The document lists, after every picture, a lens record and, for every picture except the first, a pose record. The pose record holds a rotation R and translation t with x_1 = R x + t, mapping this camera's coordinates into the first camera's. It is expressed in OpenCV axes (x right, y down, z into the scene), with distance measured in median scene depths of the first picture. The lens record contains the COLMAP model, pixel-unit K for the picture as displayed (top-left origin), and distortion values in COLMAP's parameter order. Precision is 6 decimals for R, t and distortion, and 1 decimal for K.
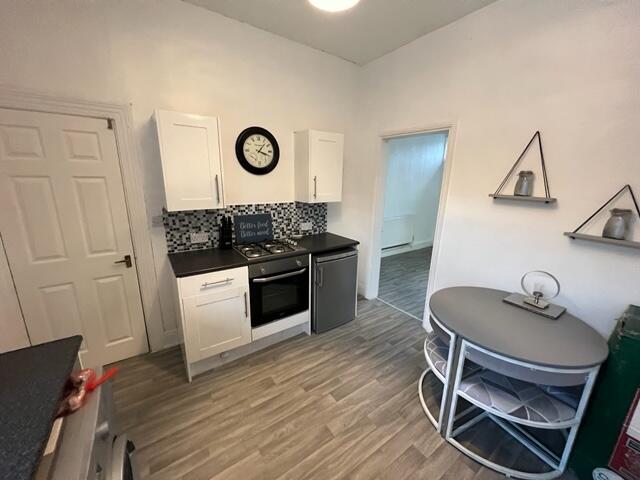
lens RADIAL K [[253.9, 0, 318.3], [0, 253.9, 242.5], [0, 0, 1]] dist [0.006791, 0.000147]
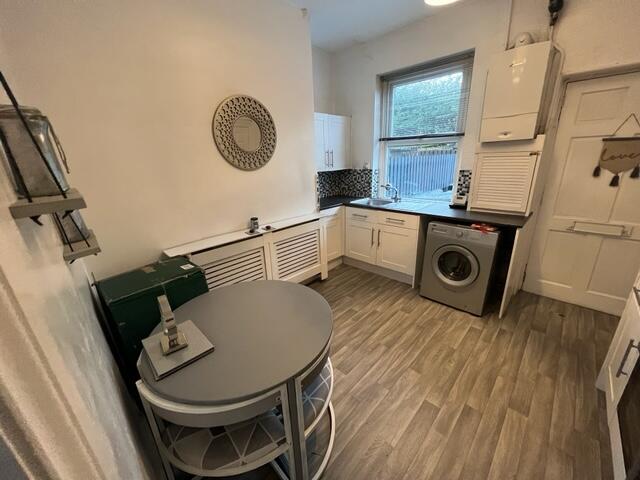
lens RADIAL K [[253.9, 0, 317.4], [0, 253.9, 239.8], [0, 0, 1]] dist [0.006791, 0.000147]
pose [[-0.982585, 0.074534, -0.170211, 0.590959], [-0.029330, 0.842329, 0.538165, -0.337778], [0.183485, 0.533785, -0.825474, 1.456080]]
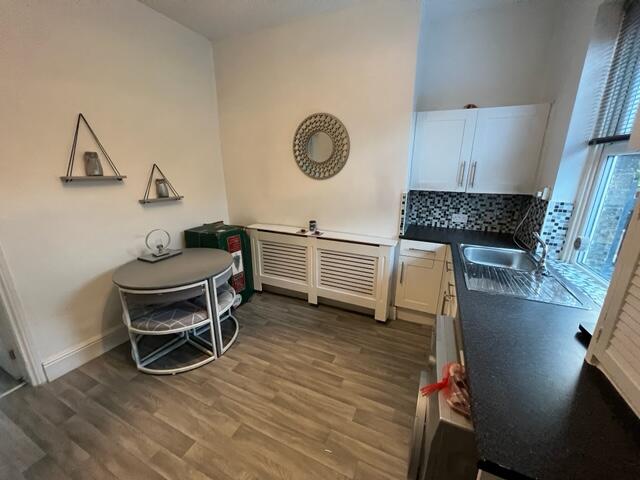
lens RADIAL K [[253.9, 0, 320.3], [0, 253.9, 238.6], [0, 0, 1]] dist [0.006791, 0.000147]
pose [[-0.511447, -0.254783, 0.820675, -0.666377], [0.204531, 0.891494, 0.404234, -0.204068], [-0.834619, 0.374598, -0.403841, 0.805028]]
